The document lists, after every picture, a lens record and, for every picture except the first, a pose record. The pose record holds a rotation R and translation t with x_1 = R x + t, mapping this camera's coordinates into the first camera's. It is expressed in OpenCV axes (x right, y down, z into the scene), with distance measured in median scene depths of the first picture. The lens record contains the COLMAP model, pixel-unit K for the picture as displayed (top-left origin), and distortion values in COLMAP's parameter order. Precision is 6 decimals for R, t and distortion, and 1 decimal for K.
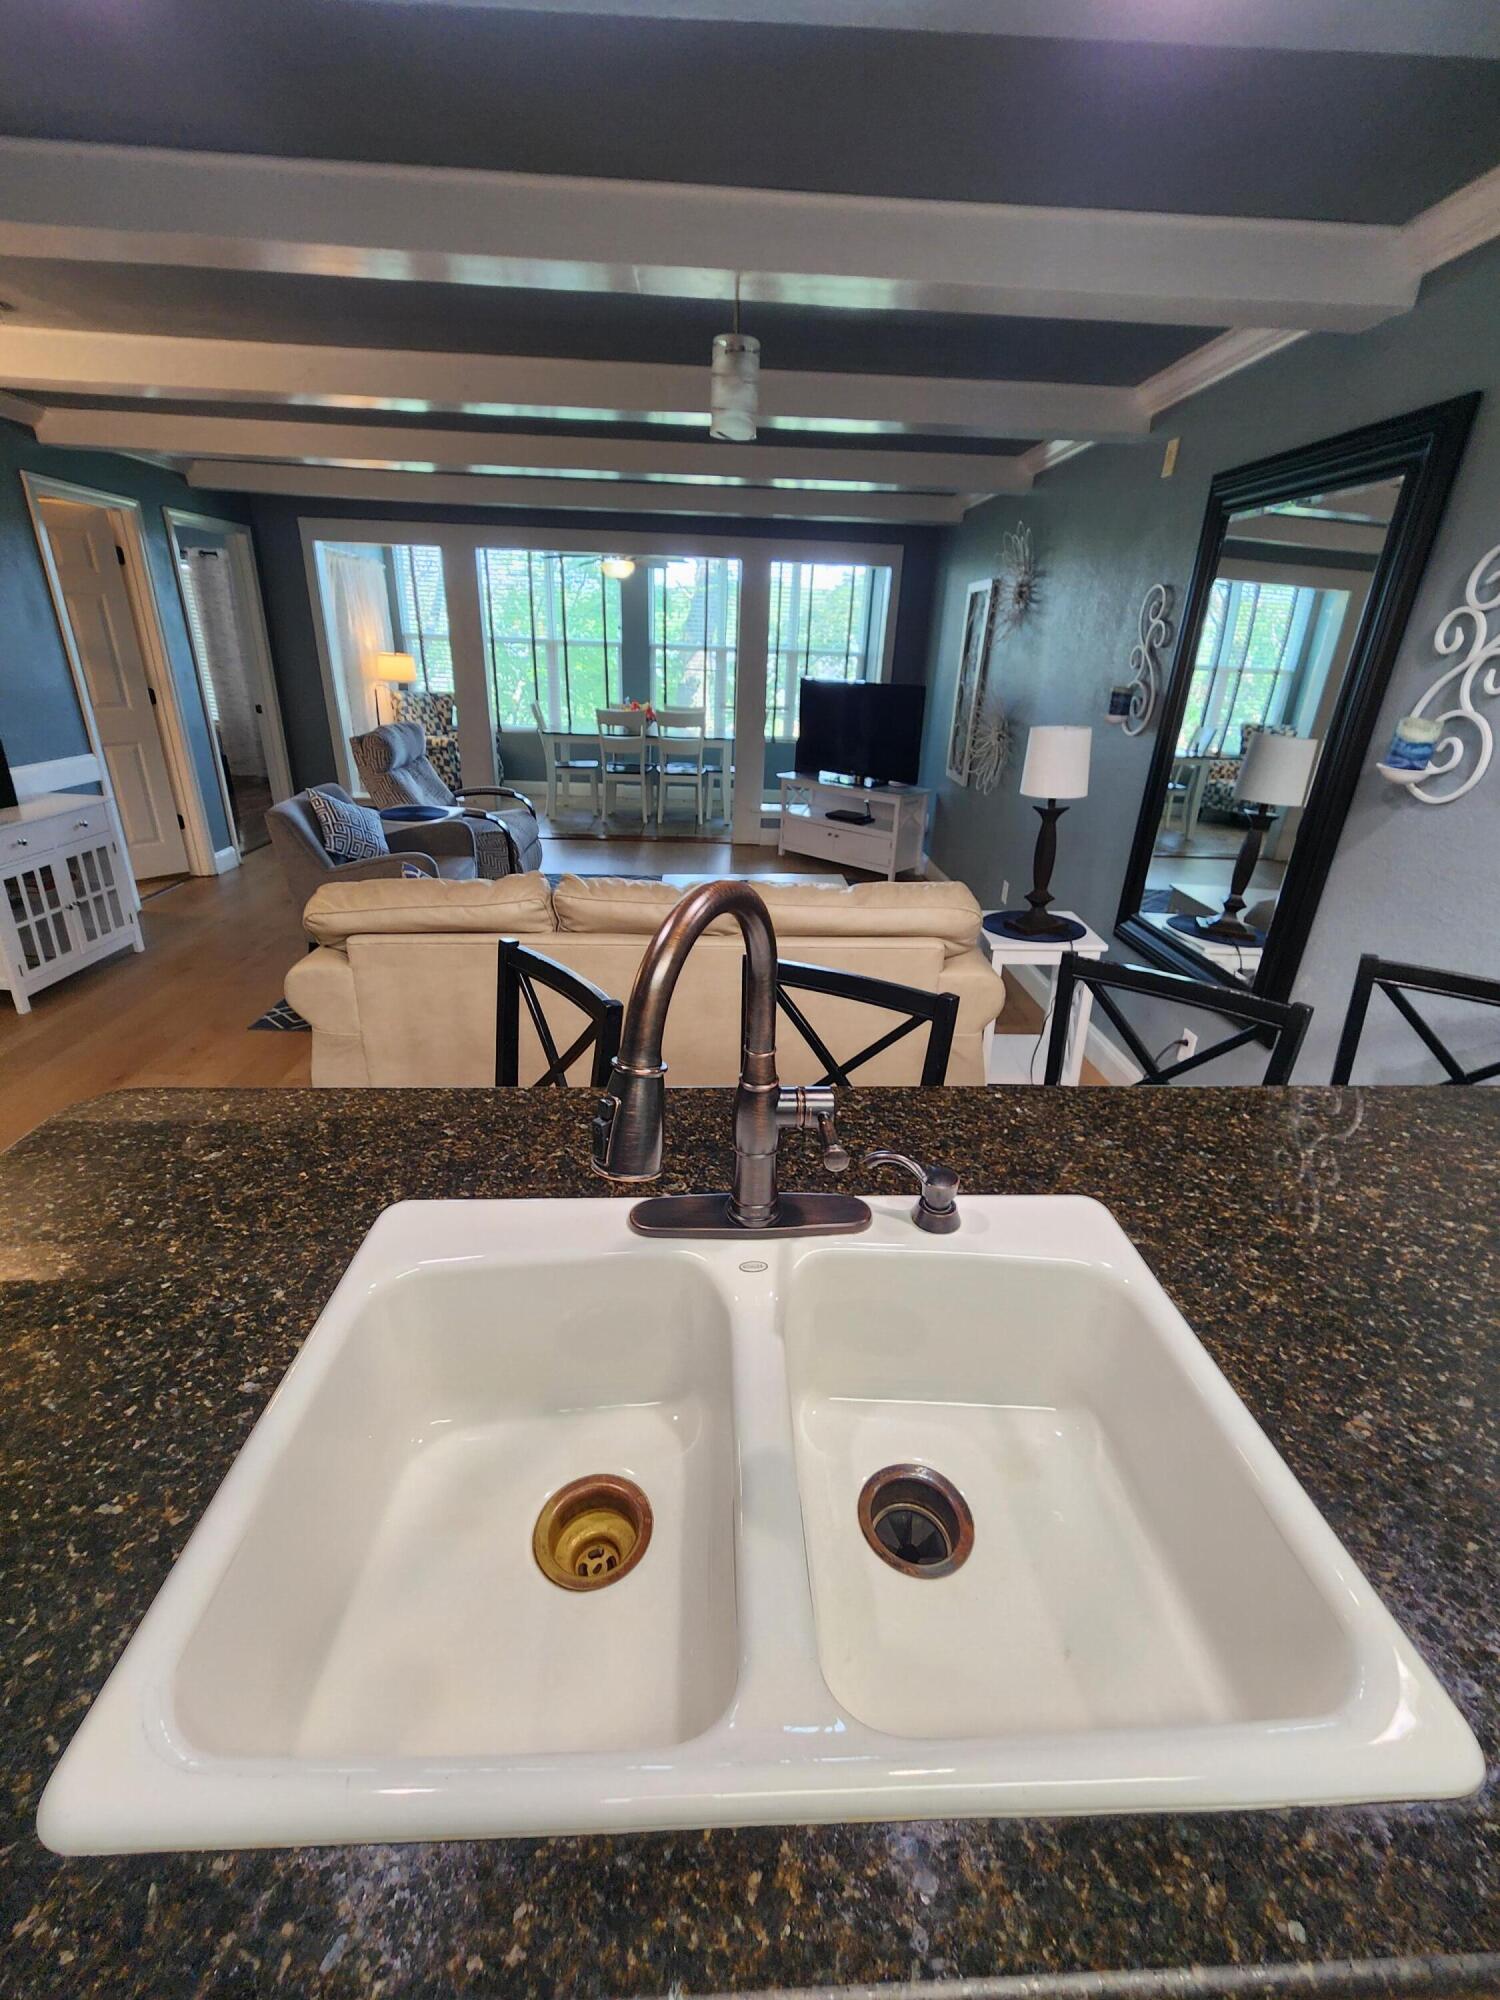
lens RADIAL K [[825.5, 0, 746.4], [0, 825.5, 999.1], [0, 0, 1]] dist [0.000952, 0.000011]
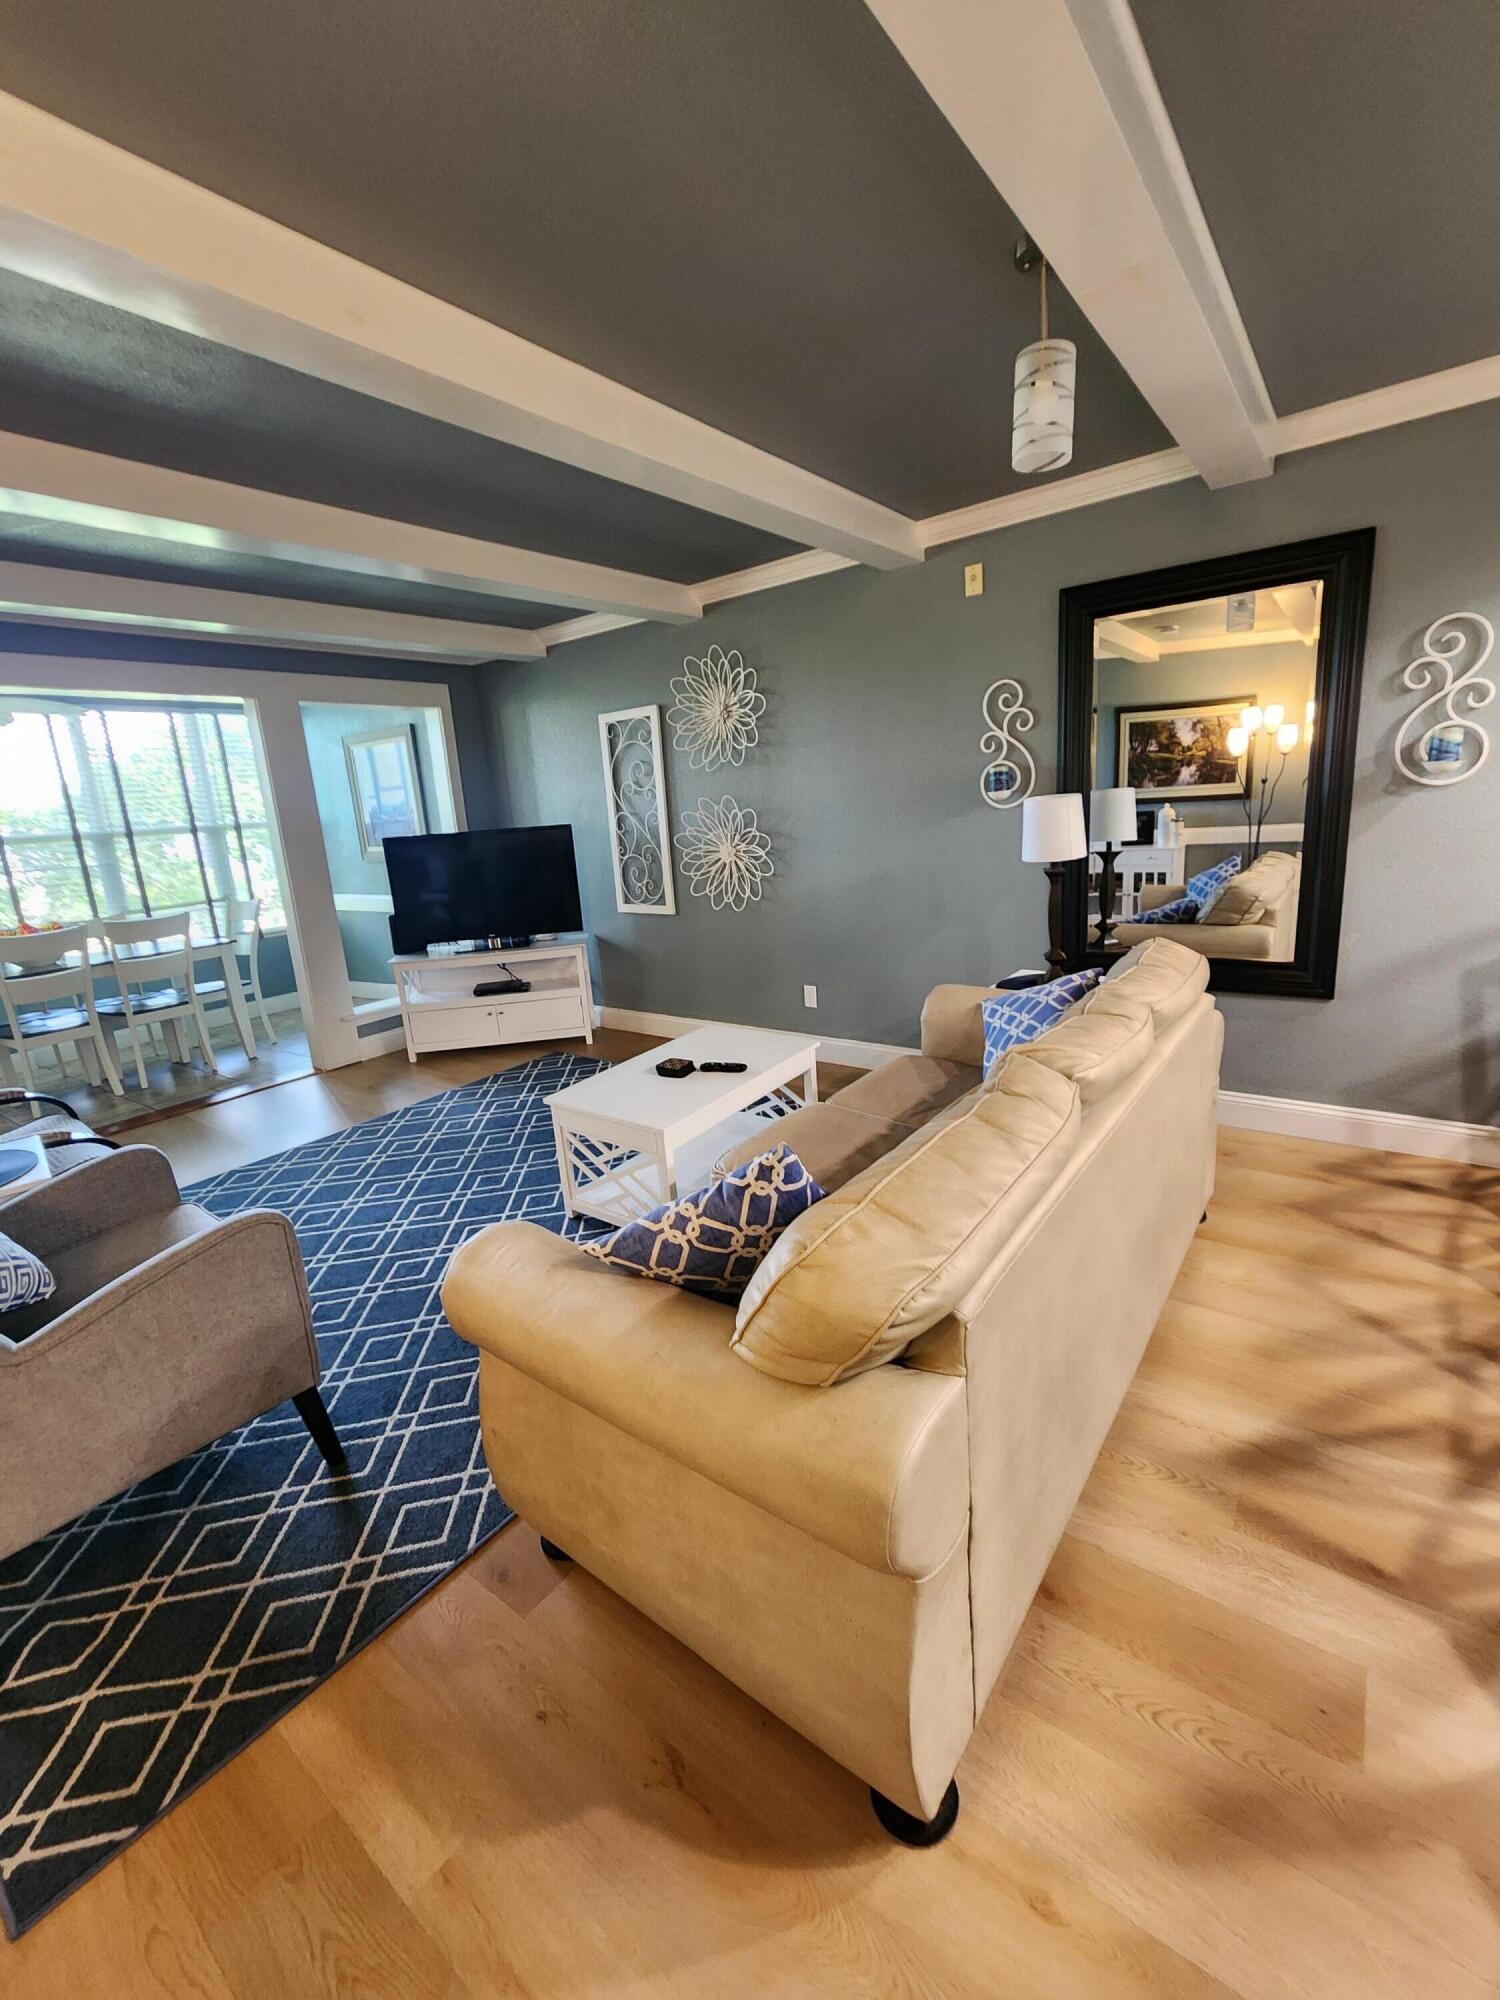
lens RADIAL K [[825.5, 0, 753.2], [0, 825.5, 990.7], [0, 0, 1]] dist [0.000952, 0.000011]
pose [[0.629865, -0.256735, 0.733046, -0.309393], [0.392672, 0.919551, -0.015346, -0.102060], [-0.670133, 0.297513, 0.680006, 0.265433]]
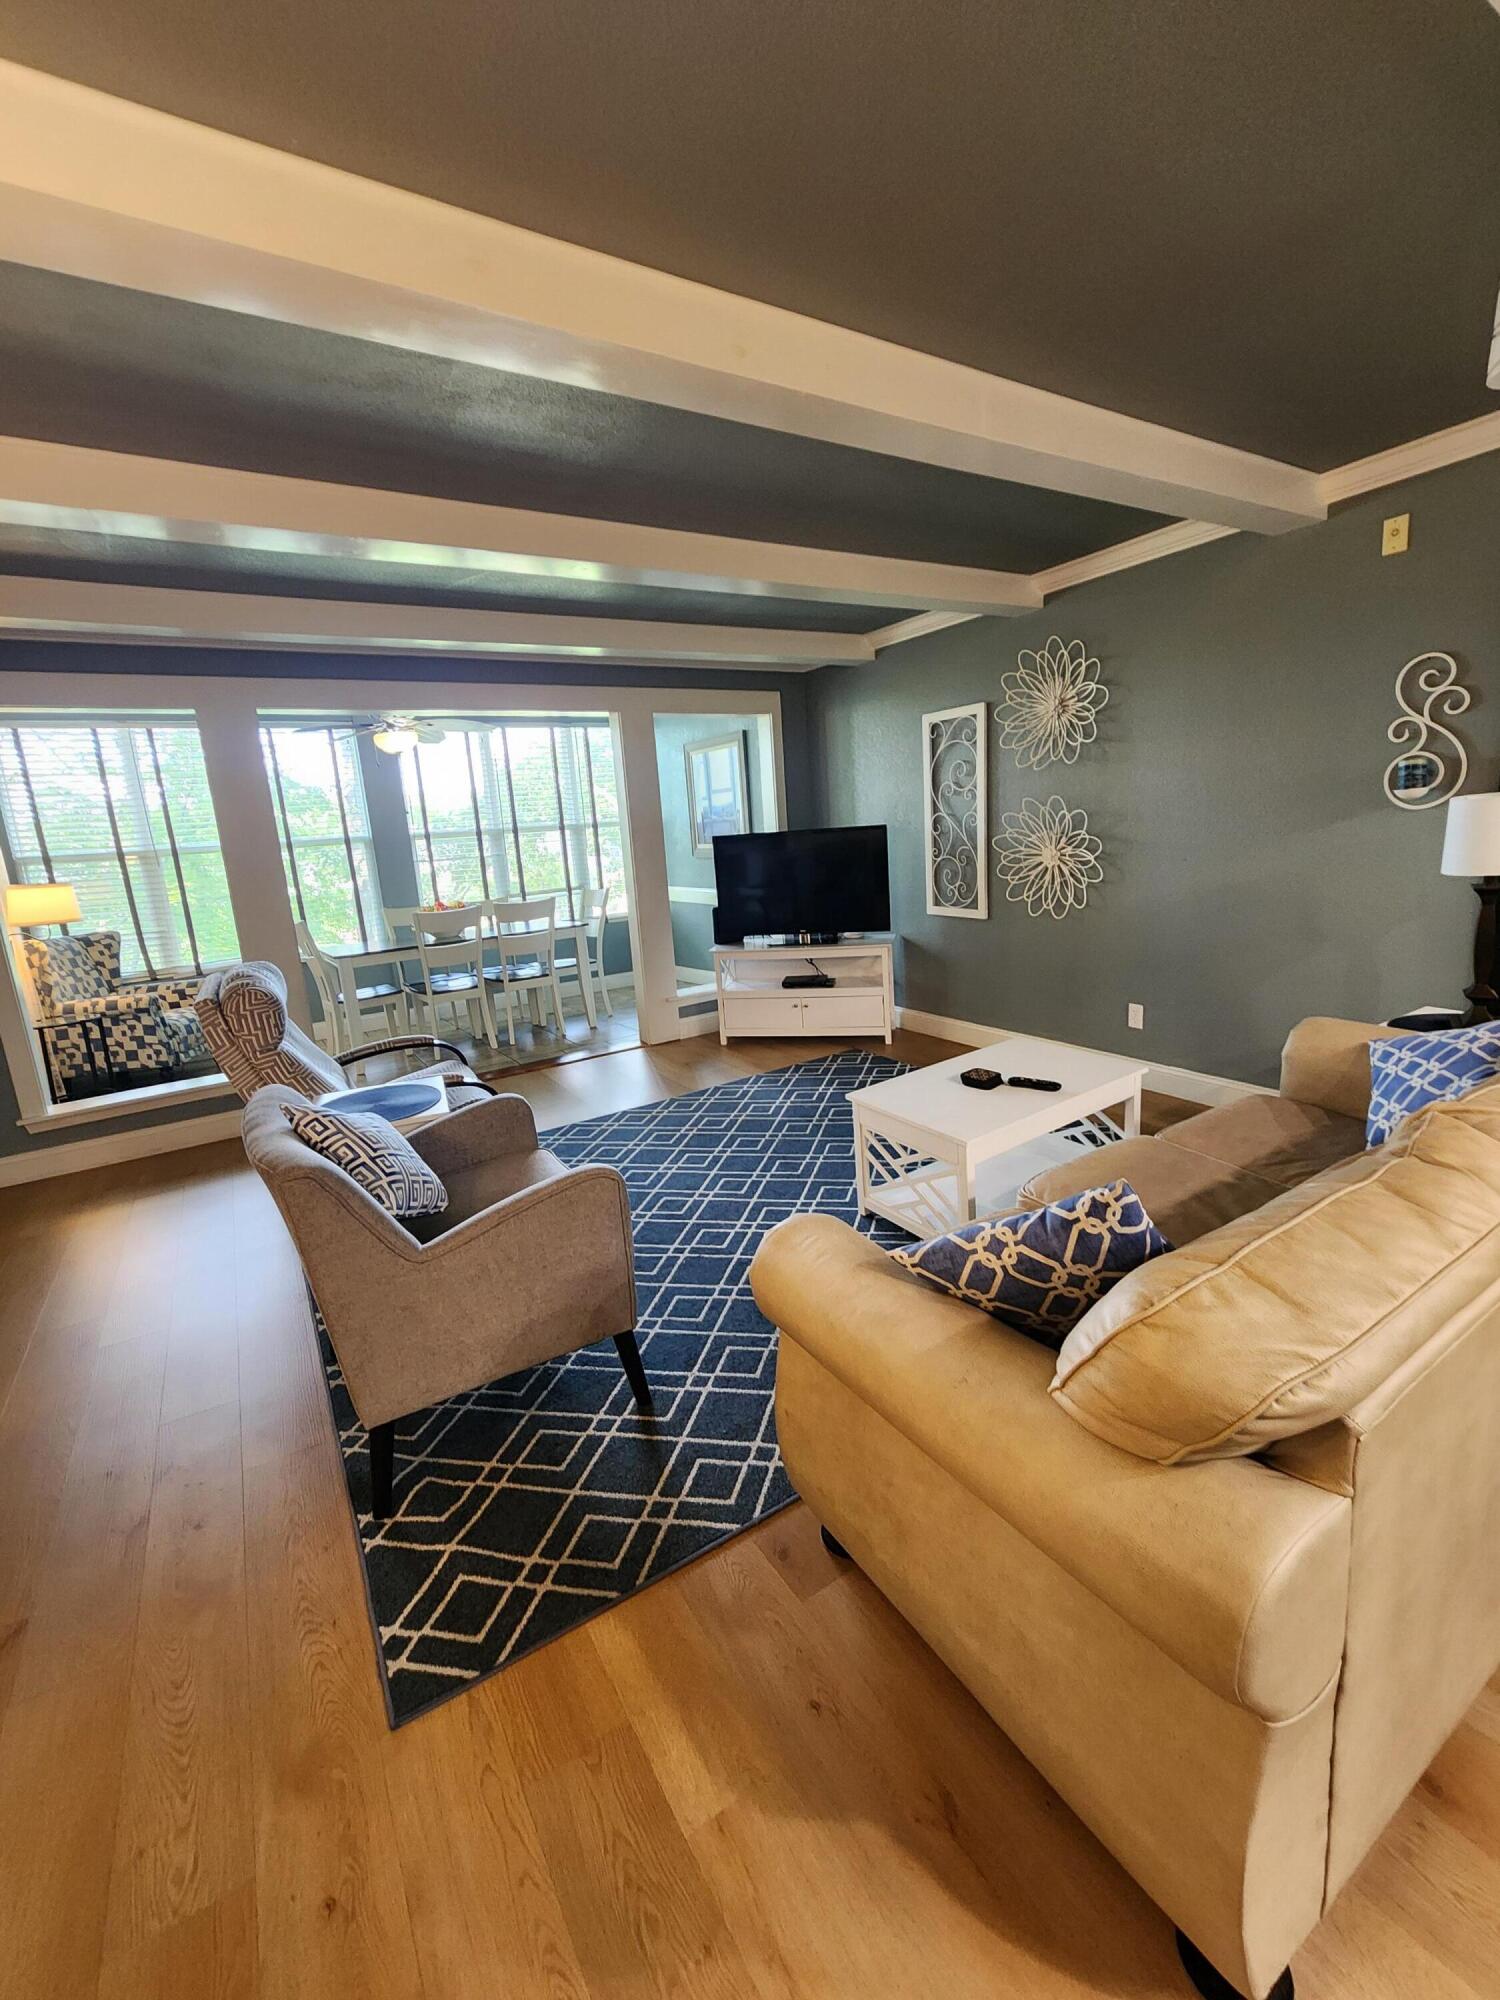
lens RADIAL K [[825.5, 0, 760.1], [0, 825.5, 991.9], [0, 0, 1]] dist [0.000952, 0.000011]
pose [[0.857790, -0.199122, 0.473863, -0.312208], [0.293918, 0.946336, -0.134392, -0.105324], [-0.421673, 0.254557, 0.870283, 0.271525]]
